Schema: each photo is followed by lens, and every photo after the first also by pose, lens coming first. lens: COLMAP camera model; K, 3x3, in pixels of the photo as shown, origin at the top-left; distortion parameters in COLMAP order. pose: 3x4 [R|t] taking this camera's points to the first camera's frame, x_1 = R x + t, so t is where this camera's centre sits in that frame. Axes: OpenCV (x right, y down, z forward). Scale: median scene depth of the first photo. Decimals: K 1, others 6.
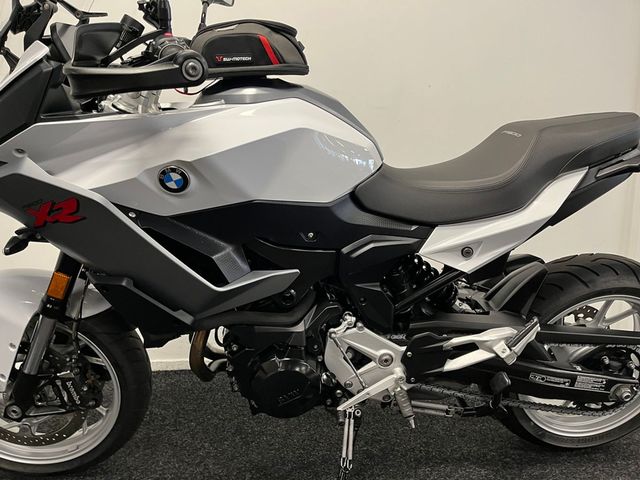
lens RADIAL K [[487.7, 0, 317.0], [0, 487.7, 241.3], [0, 0, 1]] dist [0.076751, -0.098760]
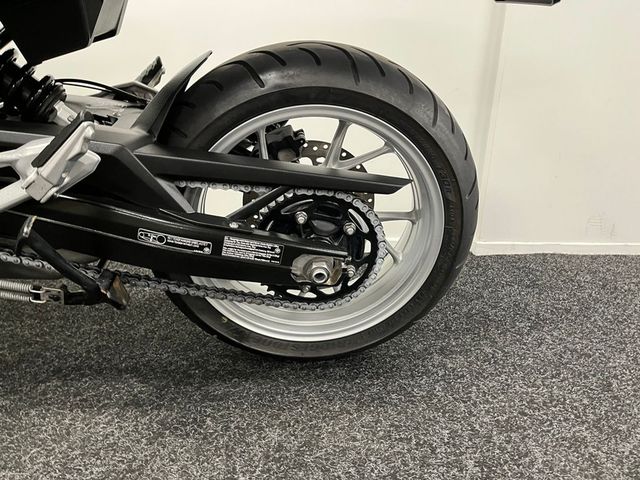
lens RADIAL K [[487.7, 0, 324.9], [0, 487.7, 239.4], [0, 0, 1]] dist [0.076751, -0.098760]
pose [[0.999499, 0.028988, 0.012686, 0.667130], [-0.030607, 0.987410, 0.155191, 0.191913], [-0.008028, -0.155502, 0.987803, 0.454704]]
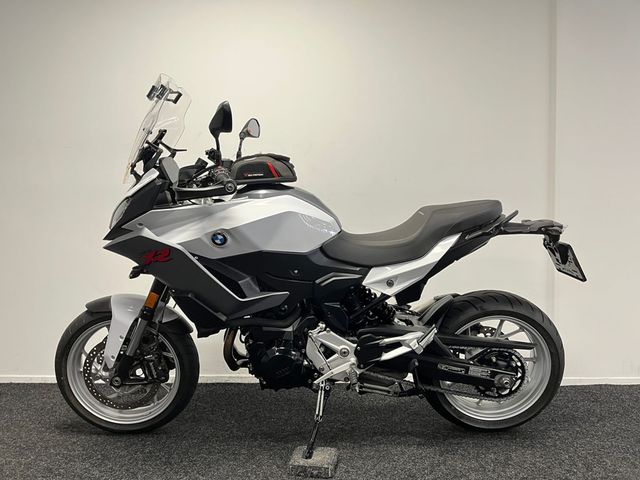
lens RADIAL K [[487.7, 0, 317.0], [0, 487.7, 238.9], [0, 0, 1]] dist [0.076751, -0.098760]
pose [[0.996804, -0.001030, -0.079878, 0.182624], [-0.011112, 0.988409, -0.151408, 0.121330], [0.079108, 0.151811, 0.985239, -0.642647]]
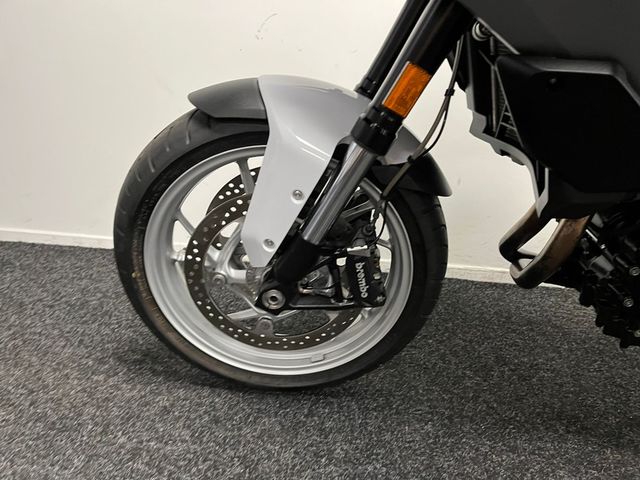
lens RADIAL K [[487.7, 0, 326.7], [0, 487.7, 240.7], [0, 0, 1]] dist [0.076751, -0.098760]
pose [[0.991997, 0.103962, -0.071645, -0.511851], [-0.091913, 0.983670, 0.154741, 0.163395], [0.086562, -0.146918, 0.985354, 0.379822]]
